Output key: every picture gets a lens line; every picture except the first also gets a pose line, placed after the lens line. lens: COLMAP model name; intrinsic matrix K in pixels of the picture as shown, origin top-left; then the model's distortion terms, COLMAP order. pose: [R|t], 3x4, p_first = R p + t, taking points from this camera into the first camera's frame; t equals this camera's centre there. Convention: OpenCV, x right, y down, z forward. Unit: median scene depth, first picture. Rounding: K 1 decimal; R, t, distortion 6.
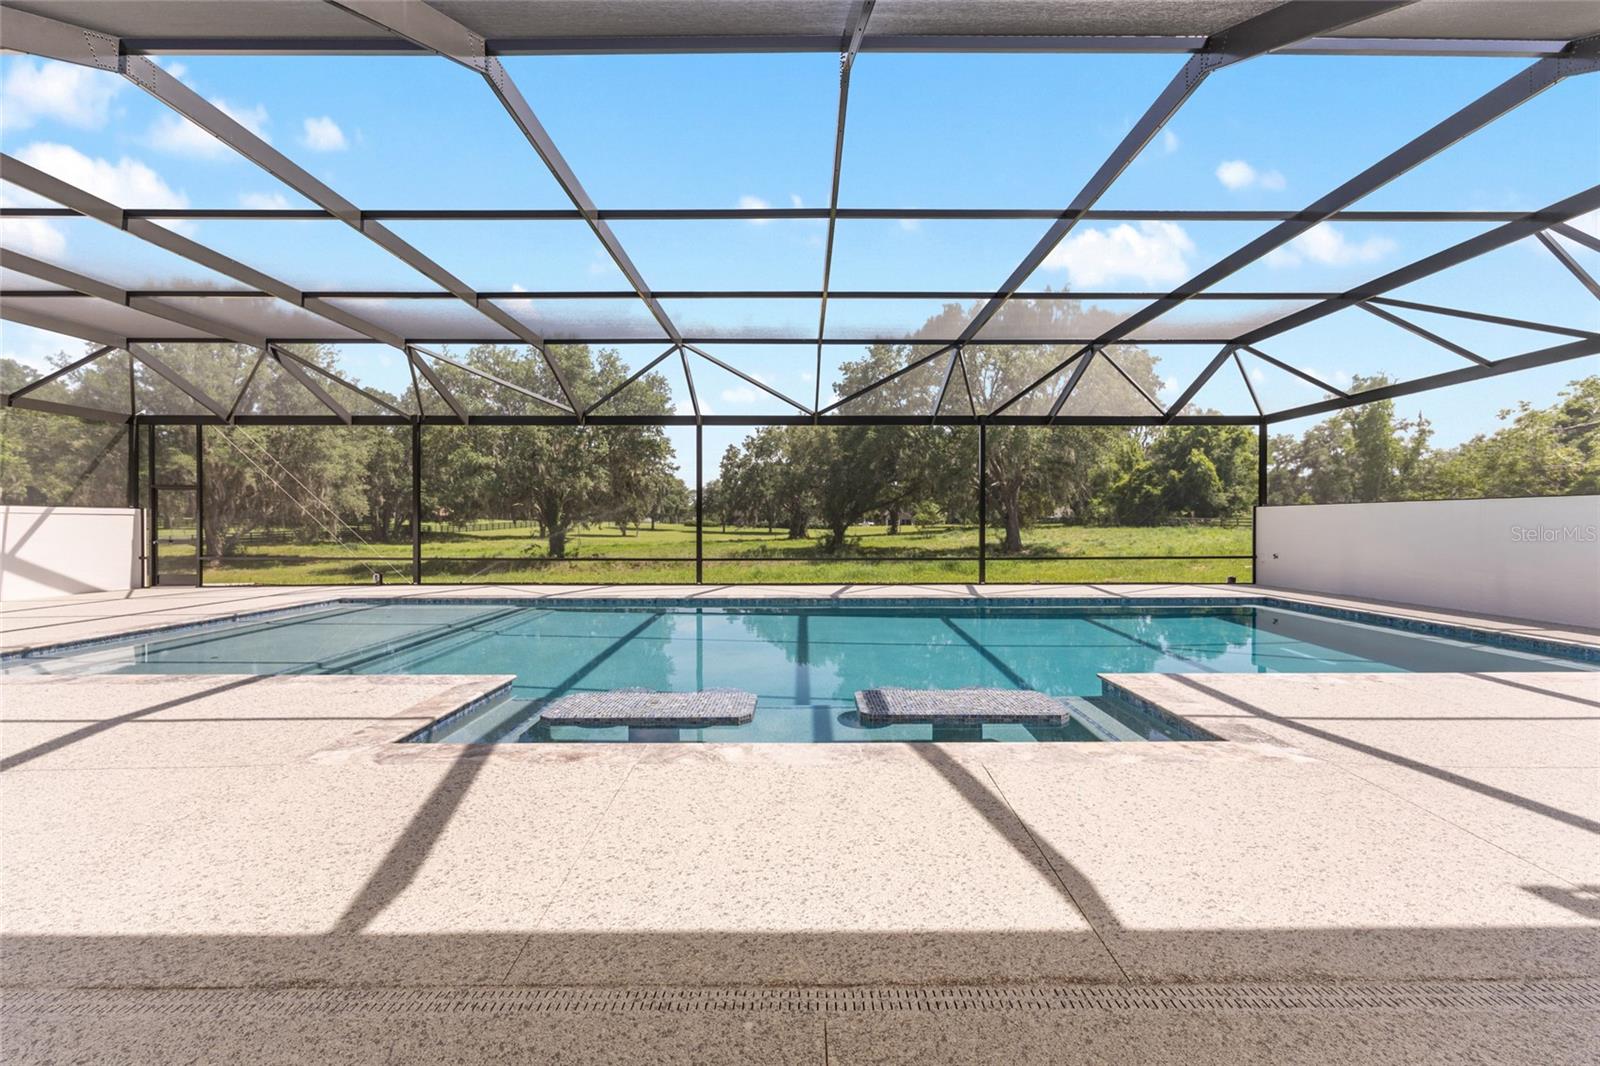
lens RADIAL K [[647.8, 0, 803.7], [0, 647.8, 525.3], [0, 0, 1]] dist [0.001291, 0.000363]
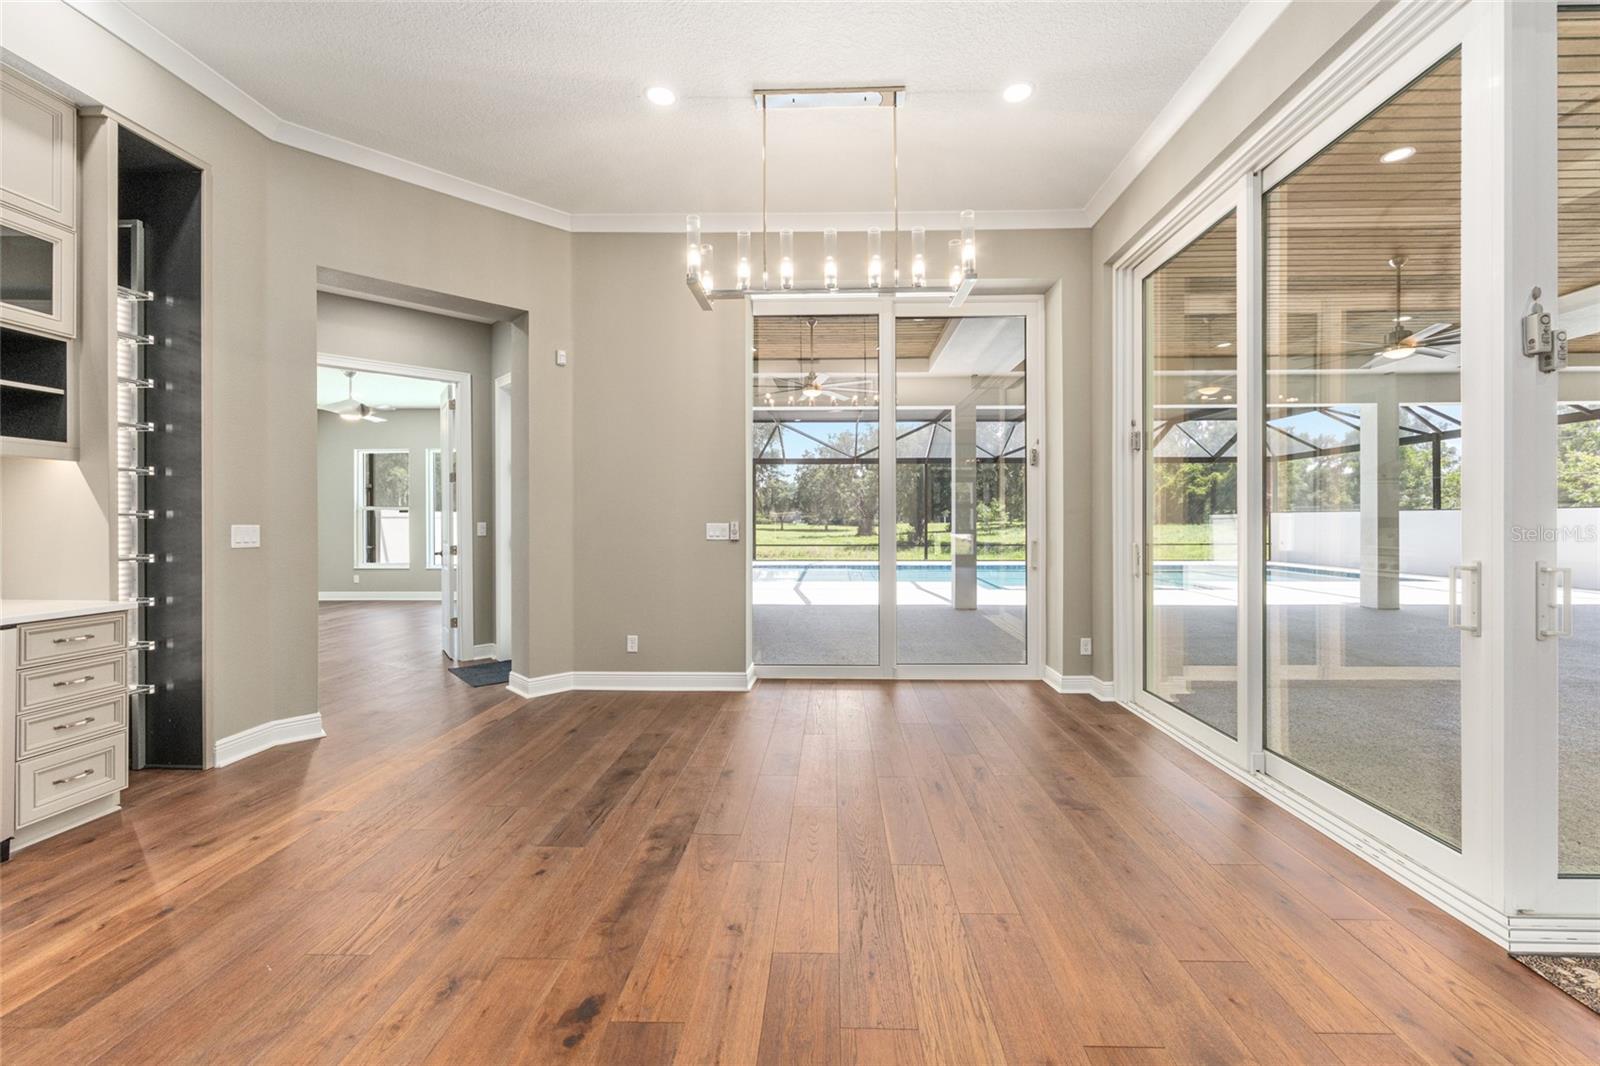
lens RADIAL K [[647.8, 0, 815.1], [0, 647.8, 523.7], [0, 0, 1]] dist [0.001291, 0.000363]
pose [[0.999380, -0.001704, -0.035169, -0.078862], [0.001755, 0.999997, 0.001434, -0.001178], [0.035166, -0.001494, 0.999380, -0.135215]]
